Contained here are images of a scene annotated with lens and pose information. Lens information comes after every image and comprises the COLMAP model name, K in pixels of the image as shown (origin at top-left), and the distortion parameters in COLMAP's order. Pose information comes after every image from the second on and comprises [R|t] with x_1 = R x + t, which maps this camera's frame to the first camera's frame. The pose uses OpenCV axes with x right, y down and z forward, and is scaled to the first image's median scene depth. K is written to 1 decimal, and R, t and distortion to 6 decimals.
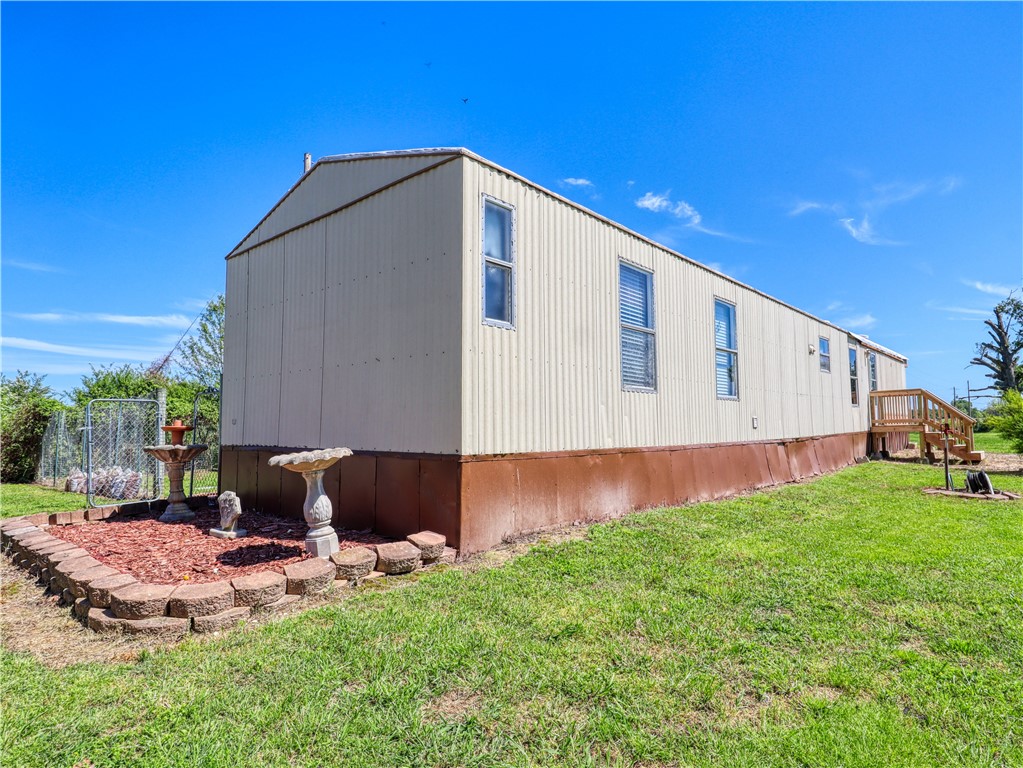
lens RADIAL K [[595.0, 0, 511.5], [0, 595.0, 384.0], [0, 0, 1]] dist [0.000130, 0.000129]
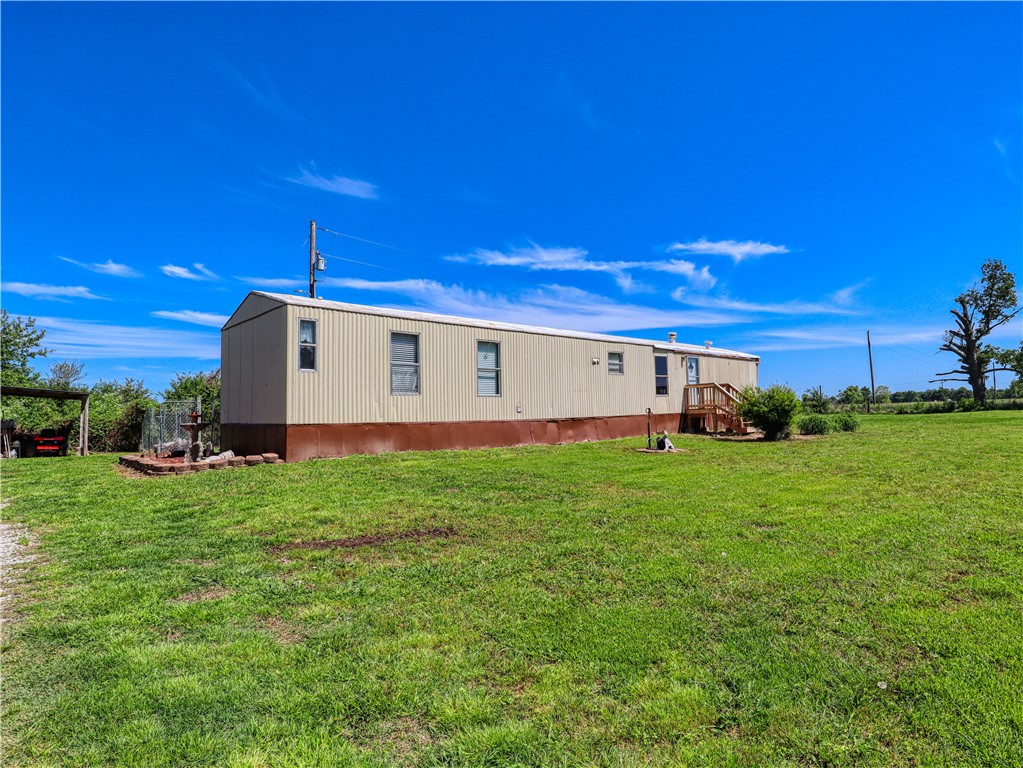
lens RADIAL K [[577.7, 0, 511.5], [0, 577.7, 384.0], [0, 0, 1]] dist [-0.005087, -0.000295]
pose [[0.994349, -0.018299, -0.104570, 0.645972], [0.020285, 0.999633, 0.017959, -0.043701], [0.104203, -0.019979, 0.994355, -0.771413]]
